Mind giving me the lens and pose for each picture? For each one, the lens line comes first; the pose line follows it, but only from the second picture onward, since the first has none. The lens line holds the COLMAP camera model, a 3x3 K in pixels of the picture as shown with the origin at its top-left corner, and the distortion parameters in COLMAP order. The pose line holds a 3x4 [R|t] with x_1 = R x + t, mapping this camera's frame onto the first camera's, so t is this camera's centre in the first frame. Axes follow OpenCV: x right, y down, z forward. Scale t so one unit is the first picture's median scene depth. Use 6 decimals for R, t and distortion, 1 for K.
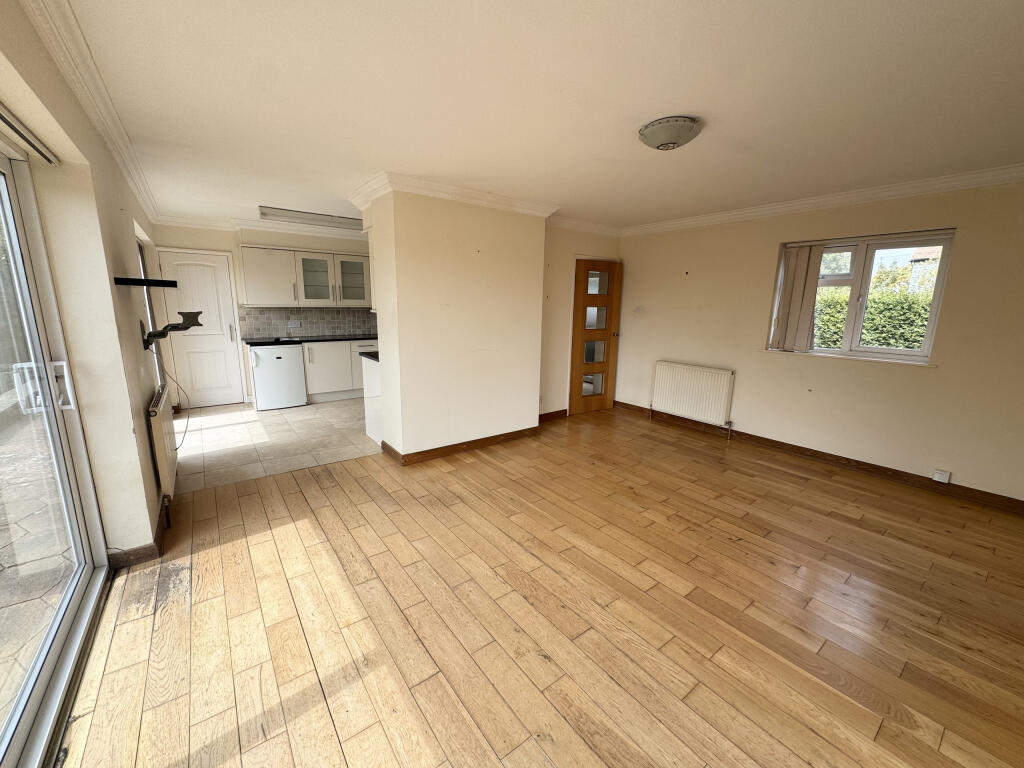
lens RADIAL K [[408.0, 0, 513.7], [0, 408.0, 382.2], [0, 0, 1]] dist [-0.000053, -0.000270]
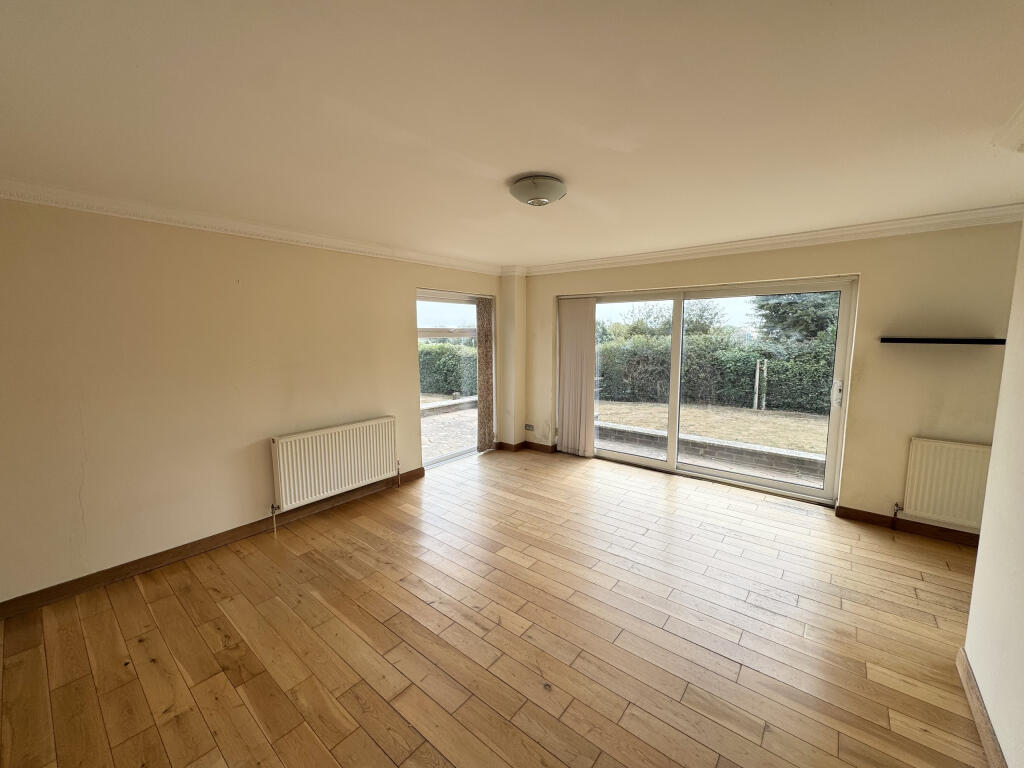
lens RADIAL K [[408.0, 0, 514.9], [0, 408.0, 381.6], [0, 0, 1]] dist [-0.000053, -0.000270]
pose [[-0.971373, 0.012712, -0.237220, 0.417741], [-0.060398, 0.952540, 0.298363, -0.278050], [0.229755, 0.304149, -0.924503, 1.254665]]
